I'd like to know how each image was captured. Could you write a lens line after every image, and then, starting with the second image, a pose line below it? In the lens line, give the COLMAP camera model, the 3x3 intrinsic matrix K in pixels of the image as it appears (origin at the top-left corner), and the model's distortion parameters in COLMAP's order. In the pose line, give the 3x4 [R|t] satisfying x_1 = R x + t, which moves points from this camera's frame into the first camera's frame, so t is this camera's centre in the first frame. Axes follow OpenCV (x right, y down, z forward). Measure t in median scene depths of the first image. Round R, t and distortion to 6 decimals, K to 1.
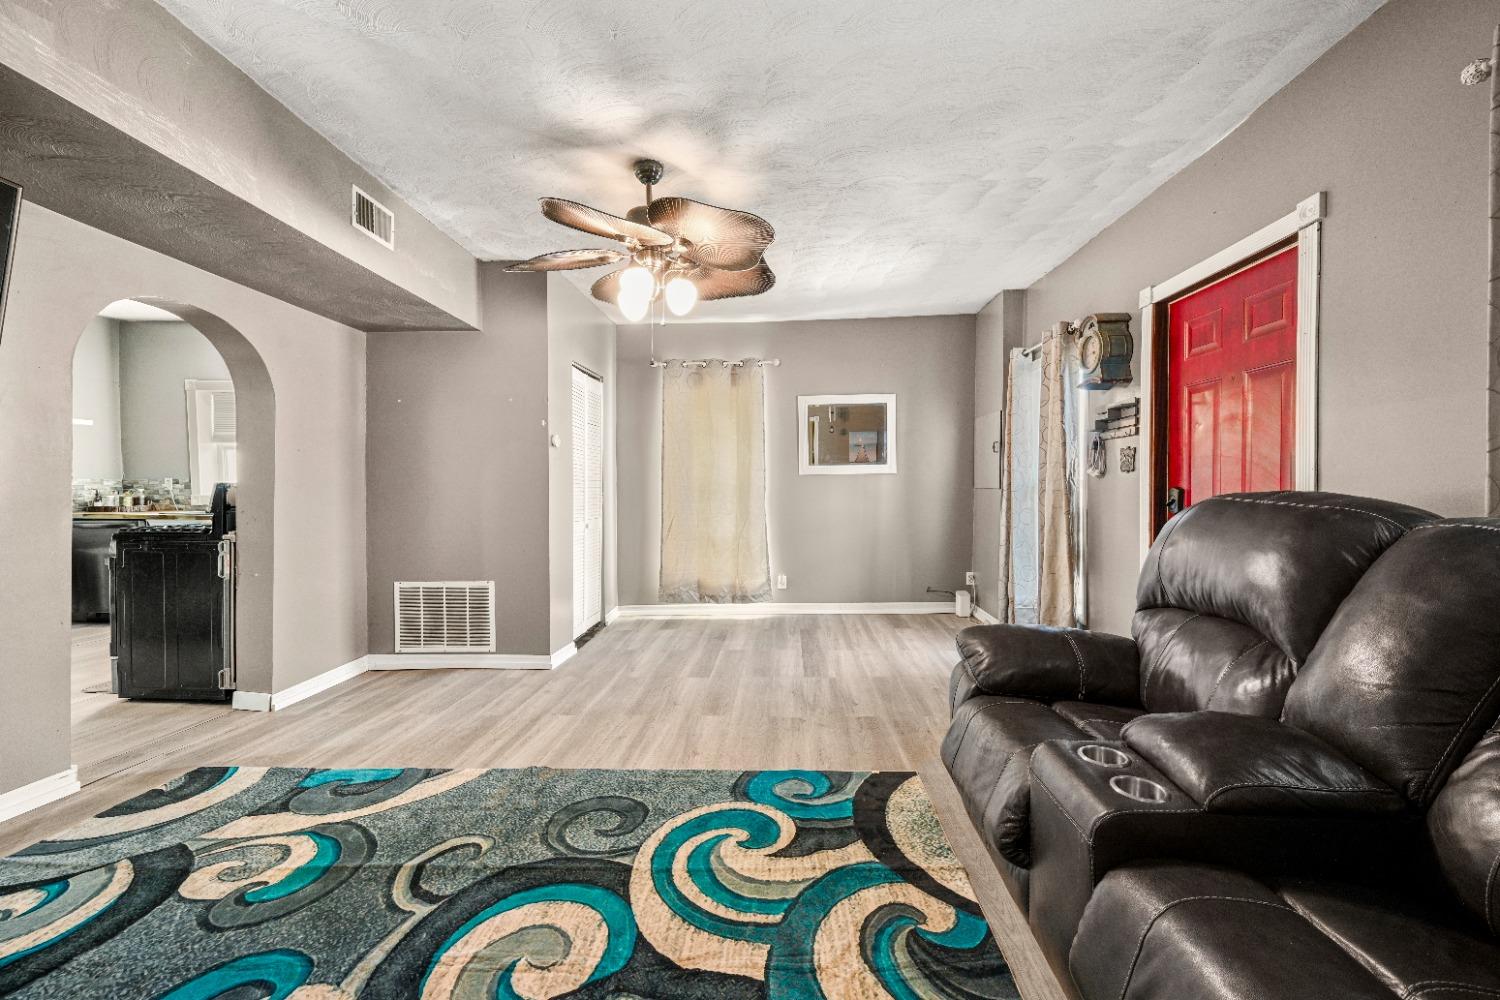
lens RADIAL K [[596.2, 0, 759.0], [0, 596.2, 493.9], [0, 0, 1]] dist [-0.000389, -0.000334]
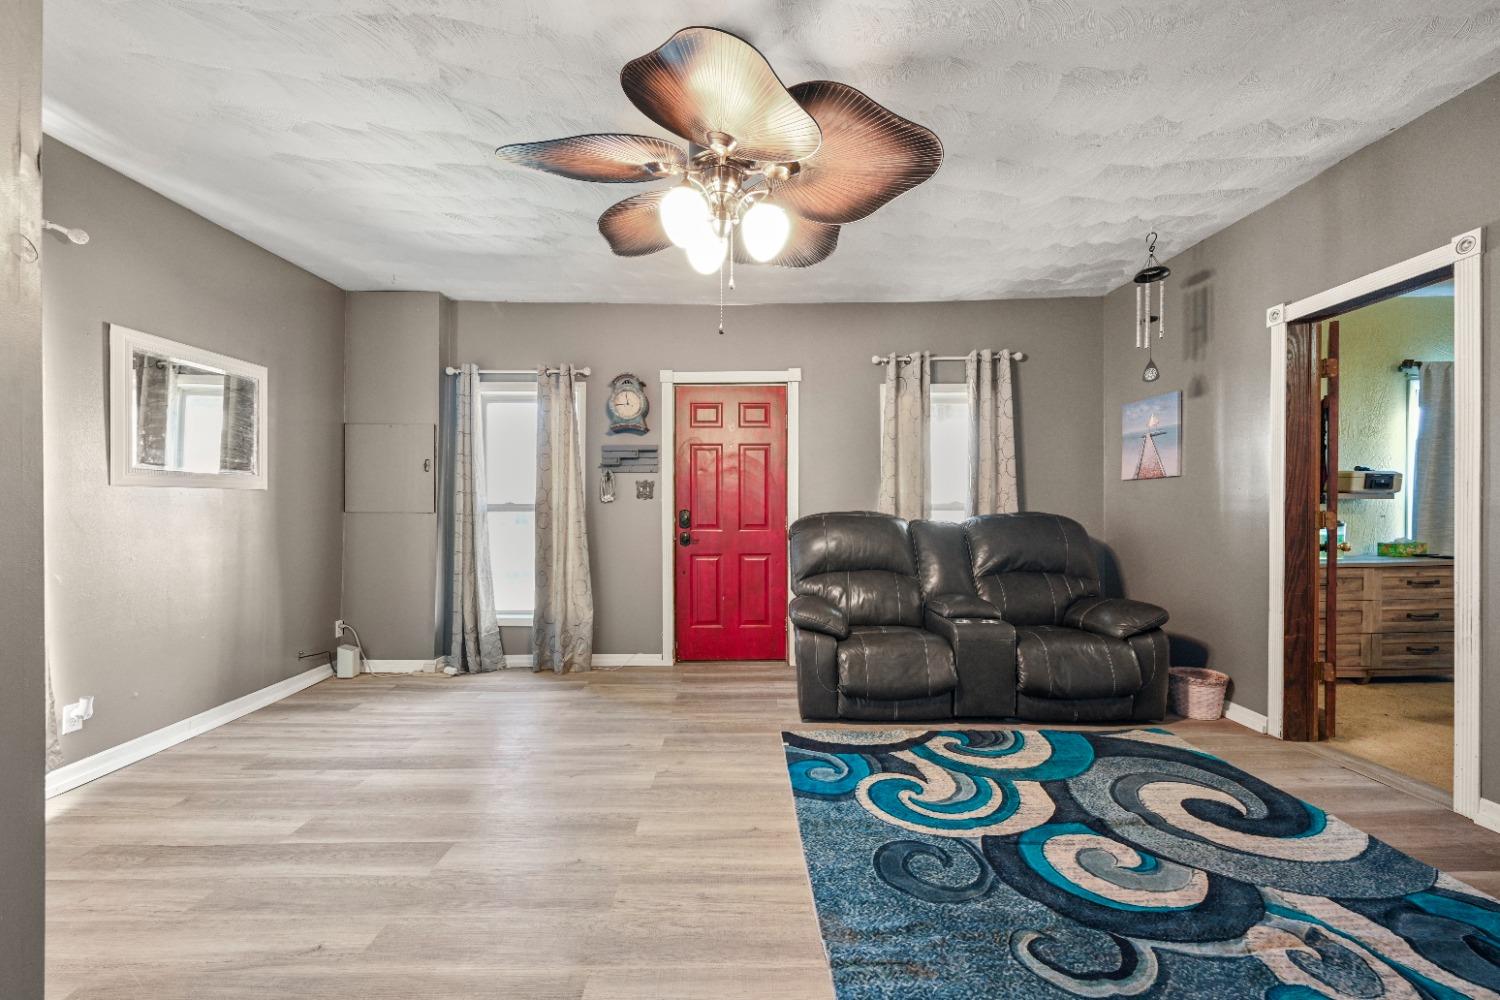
lens RADIAL K [[596.2, 0, 755.1], [0, 596.2, 513.9], [0, 0, 1]] dist [-0.000389, -0.000334]
pose [[-0.053940, -0.001777, 0.998543, -1.185900], [0.016125, 0.999866, 0.002650, -0.001801], [-0.998414, 0.016245, -0.053904, 1.328730]]
